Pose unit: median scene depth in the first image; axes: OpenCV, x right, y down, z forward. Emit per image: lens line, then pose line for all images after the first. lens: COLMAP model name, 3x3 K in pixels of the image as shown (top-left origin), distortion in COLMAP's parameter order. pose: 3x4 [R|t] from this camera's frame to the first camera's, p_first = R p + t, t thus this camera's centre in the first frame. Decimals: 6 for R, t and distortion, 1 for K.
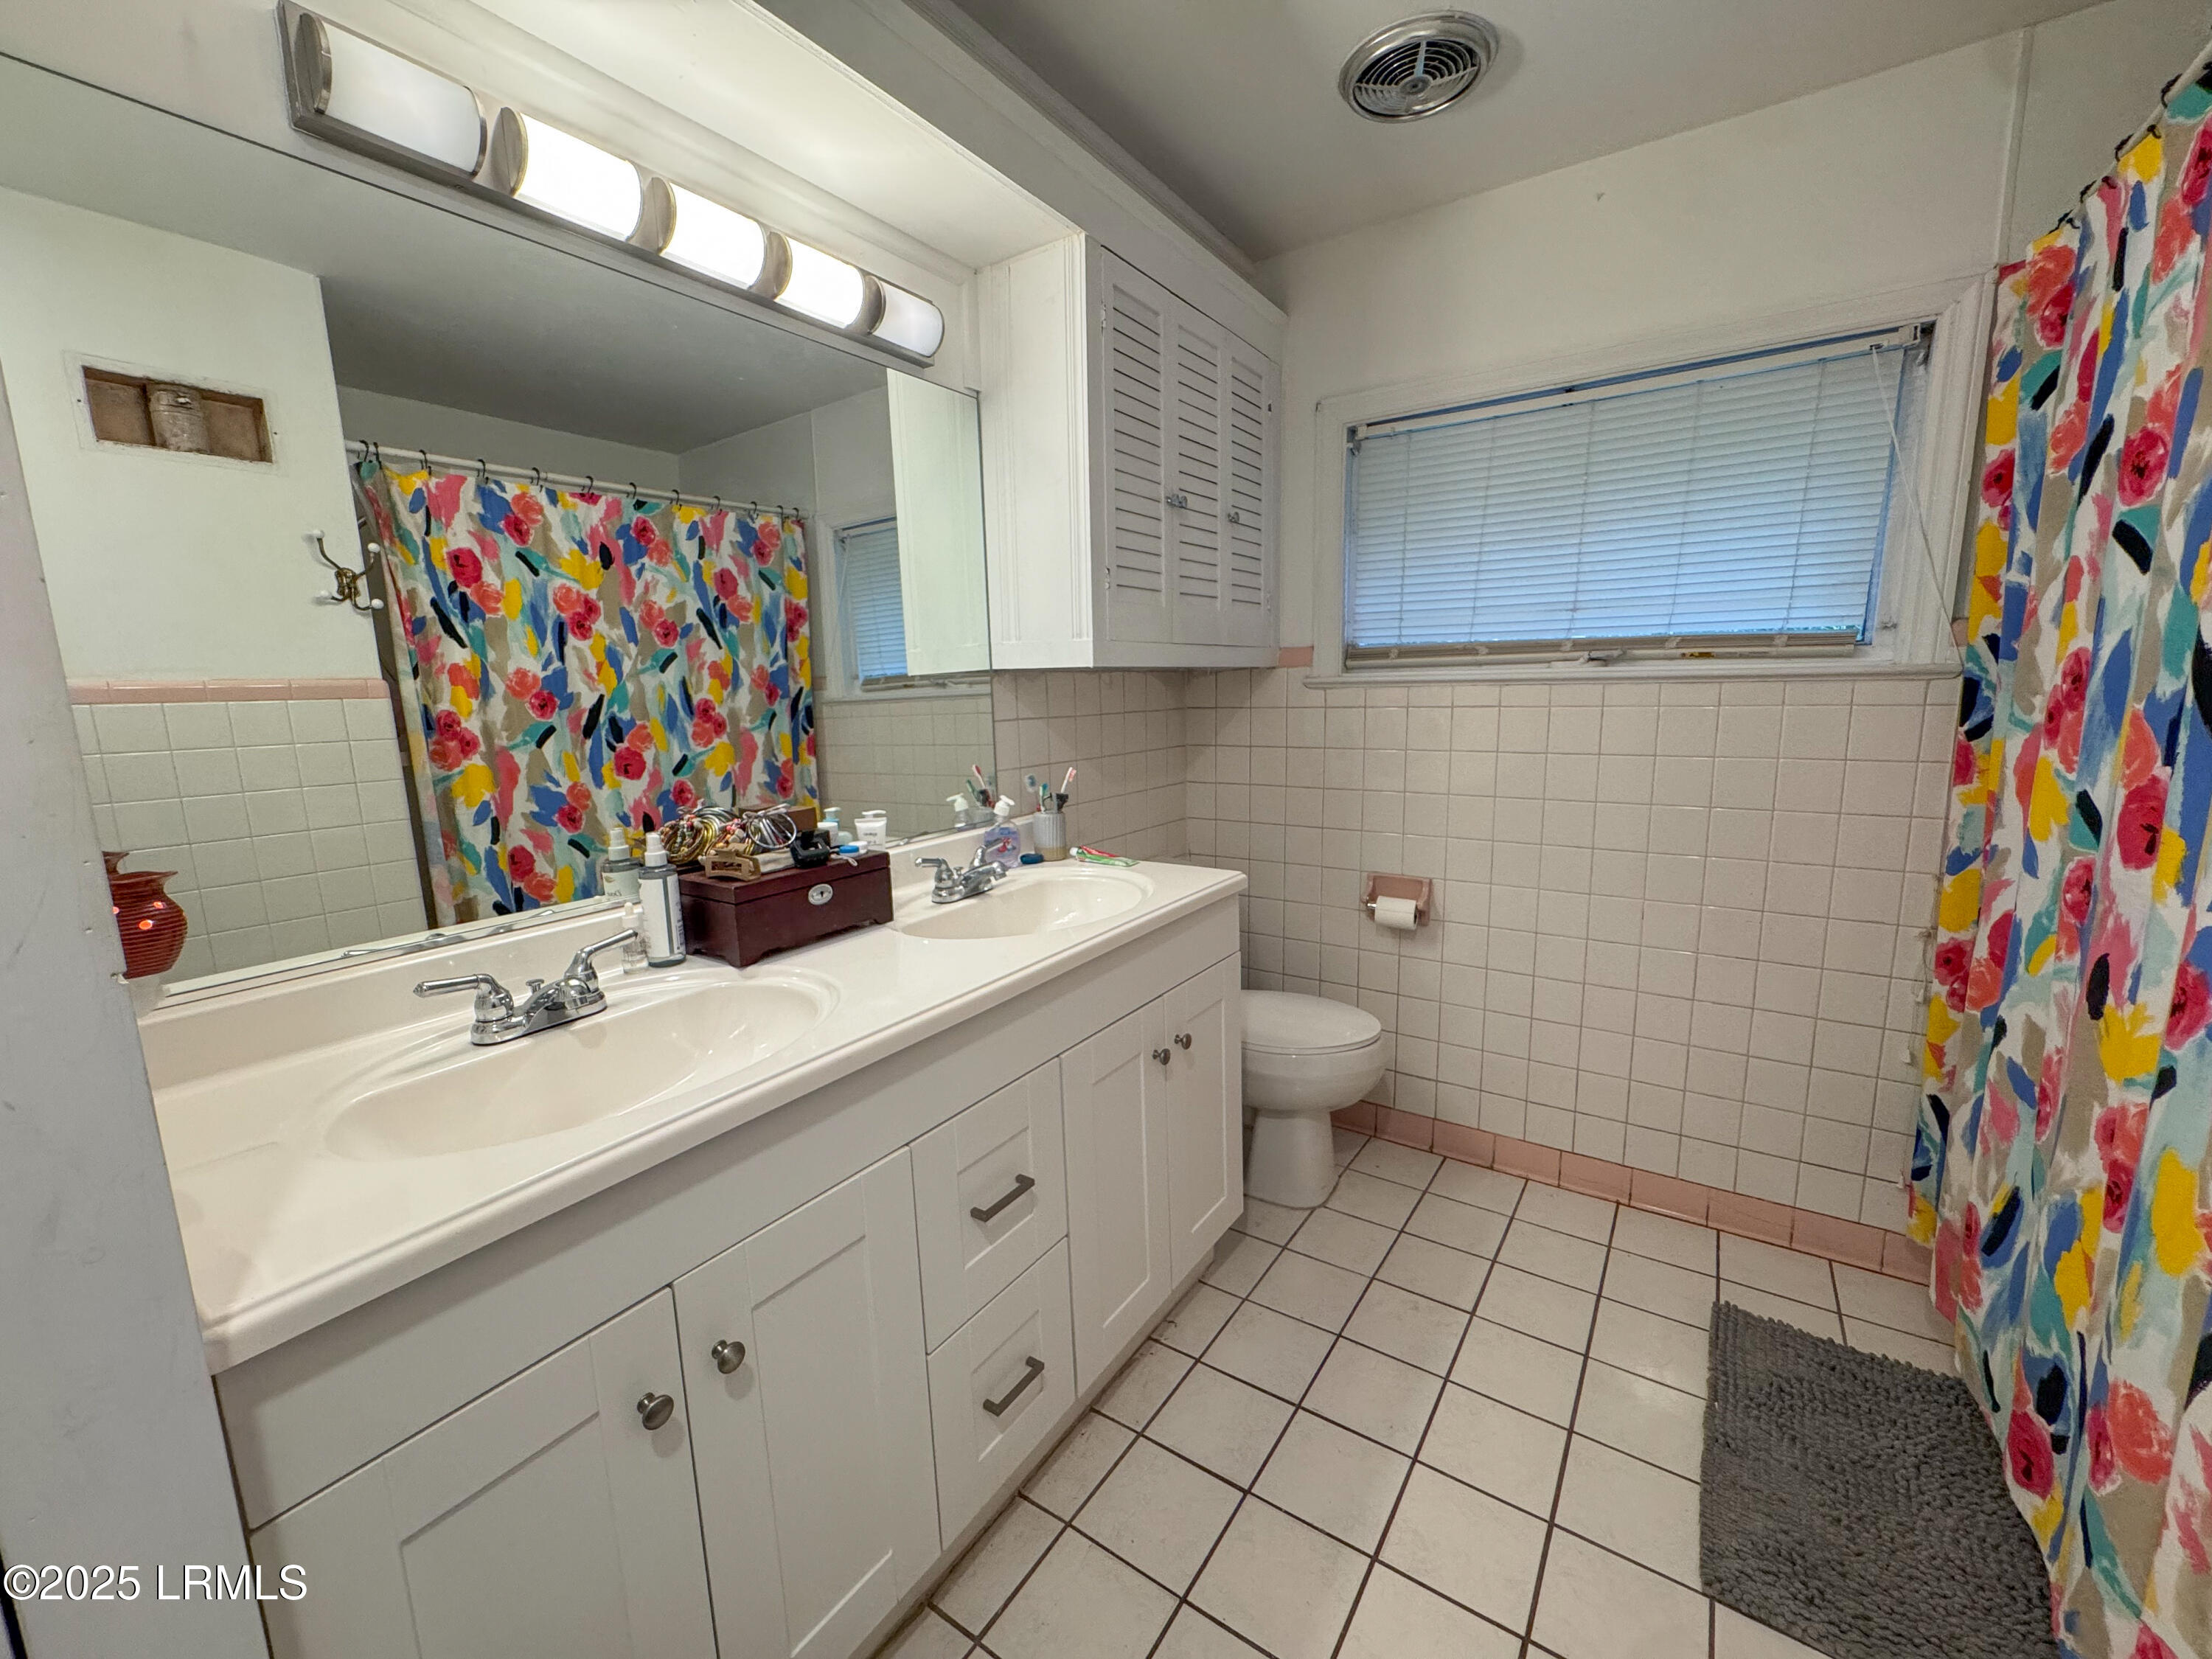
lens RADIAL K [[886.2, 0, 1097.6], [0, 886.2, 834.4], [0, 0, 1]] dist [-0.004438, 0.000887]
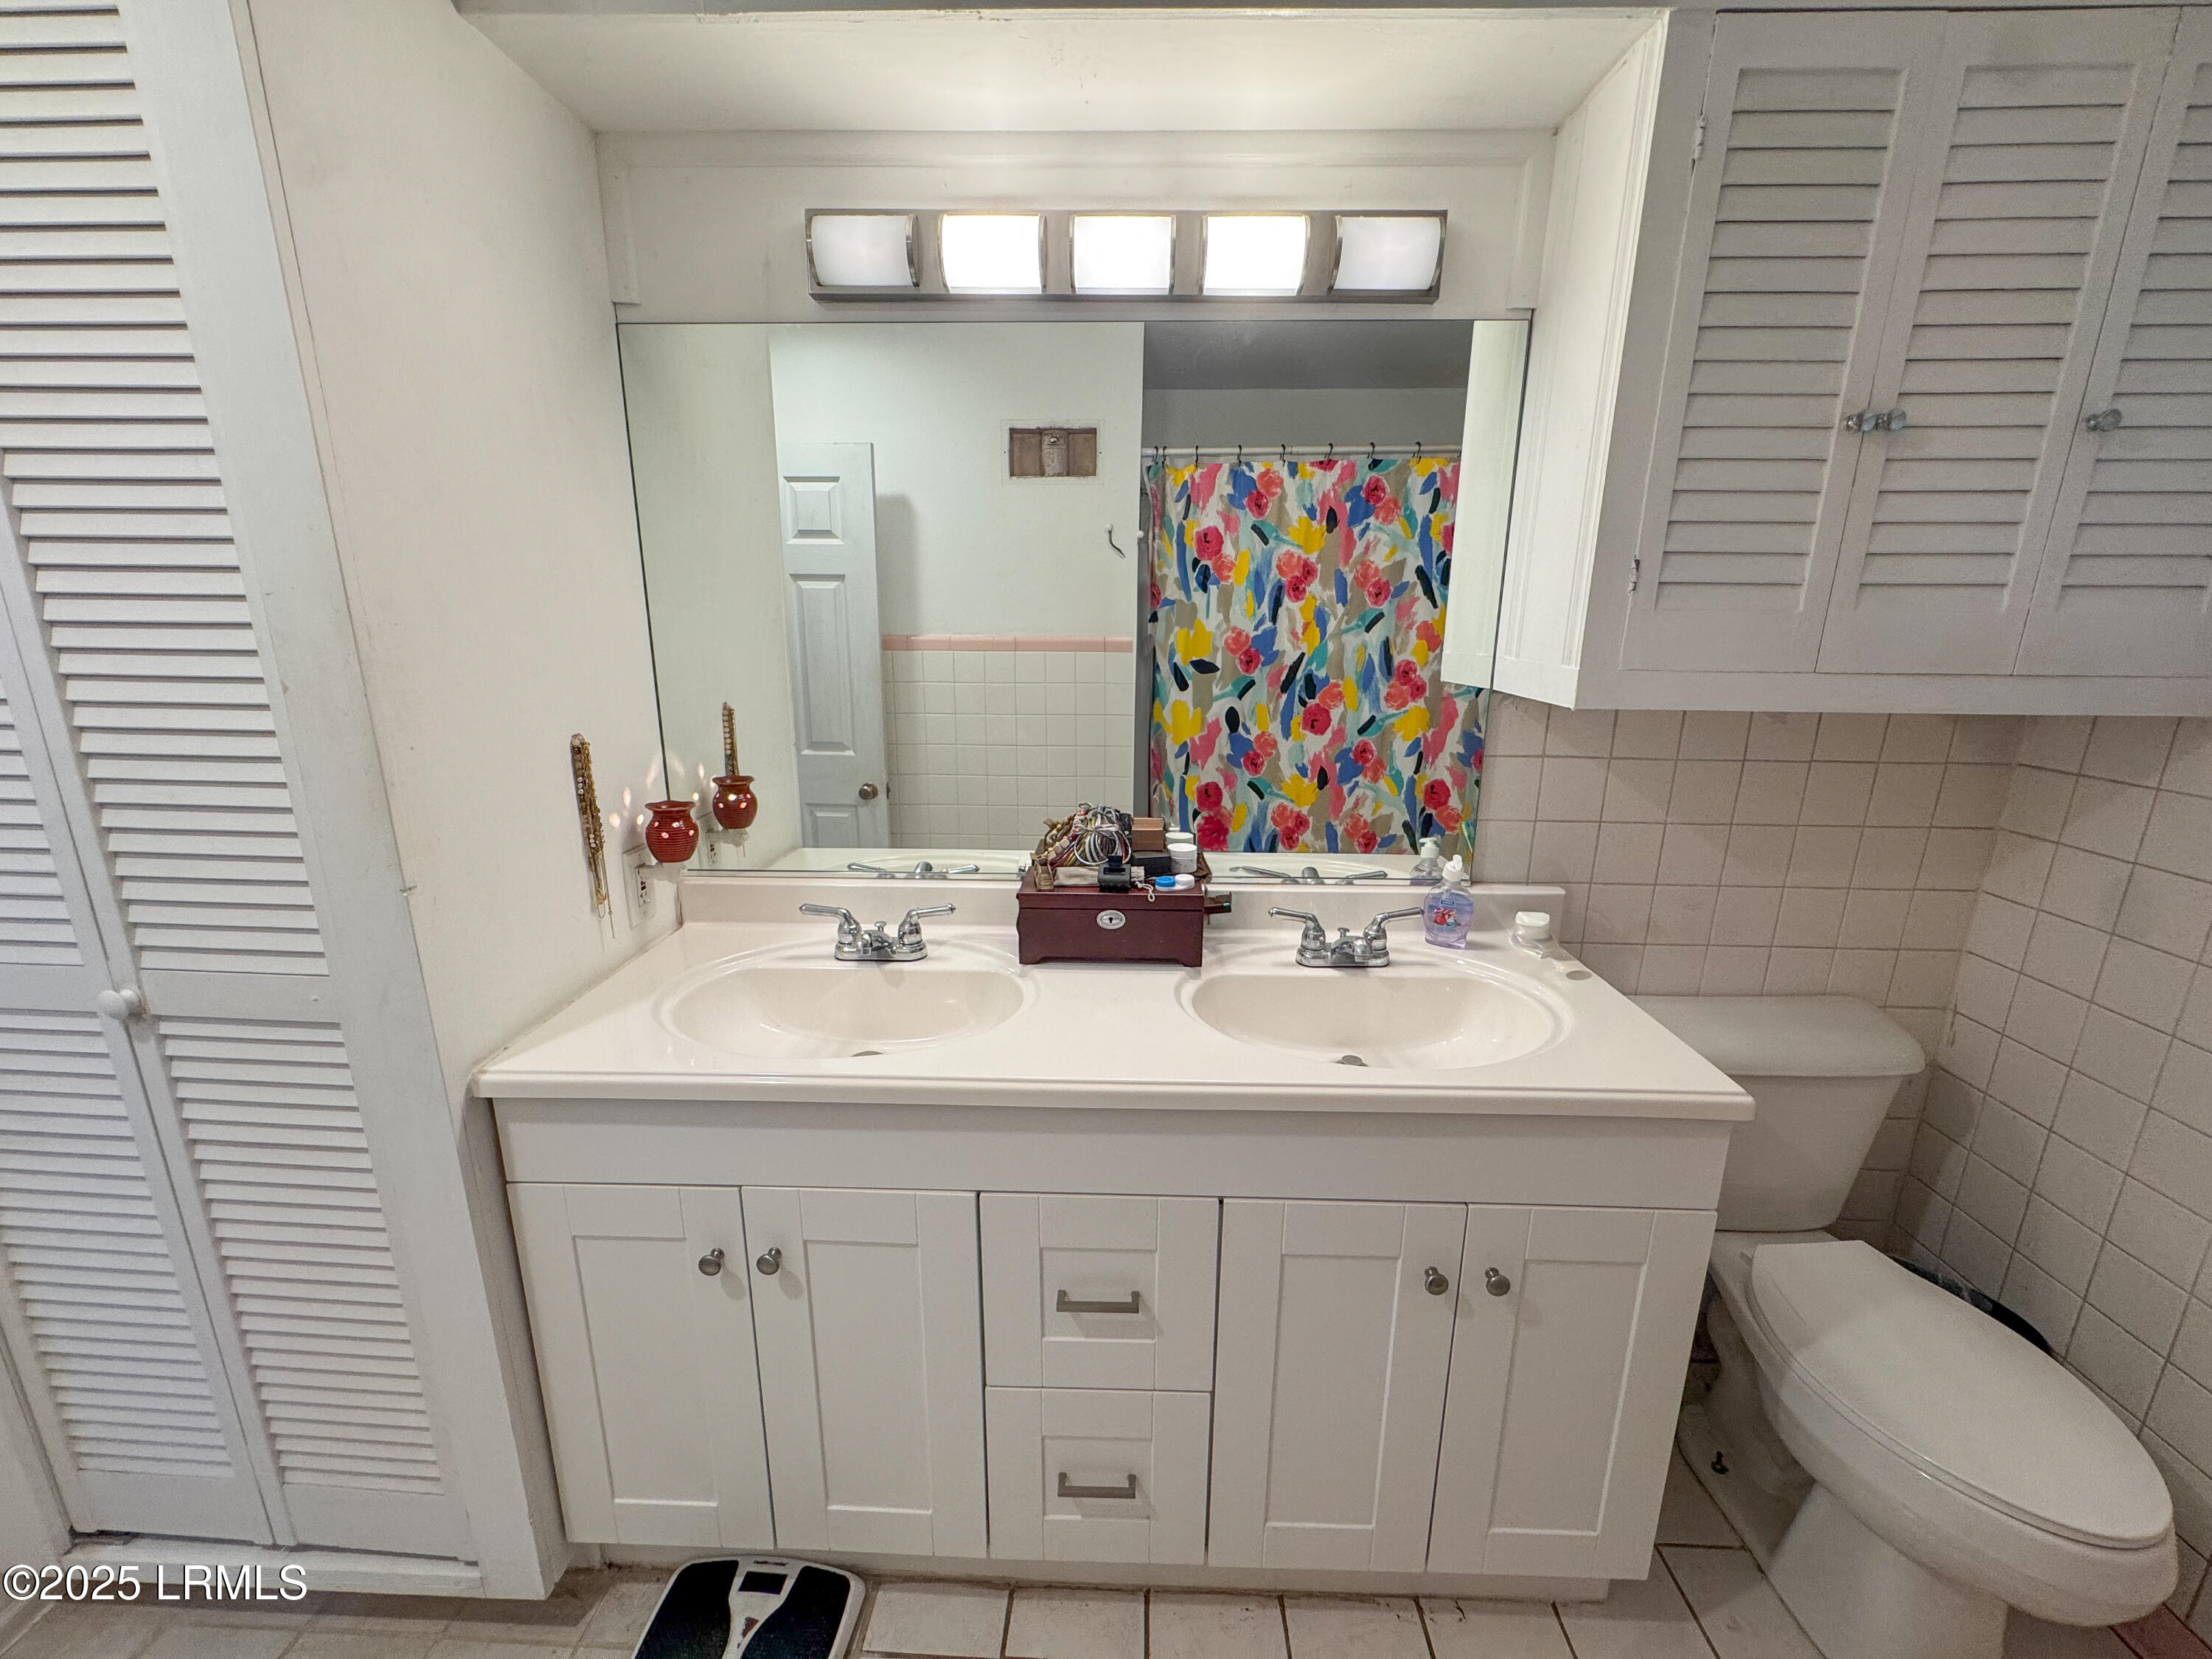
lens RADIAL K [[886.2, 0, 1094.0], [0, 886.2, 822.4], [0, 0, 1]] dist [-0.004438, 0.000887]
pose [[0.529446, 0.228101, -0.817103, 0.236025], [-0.155024, 0.972970, 0.171165, -0.104489], [0.834059, 0.036048, 0.550496, 0.206984]]
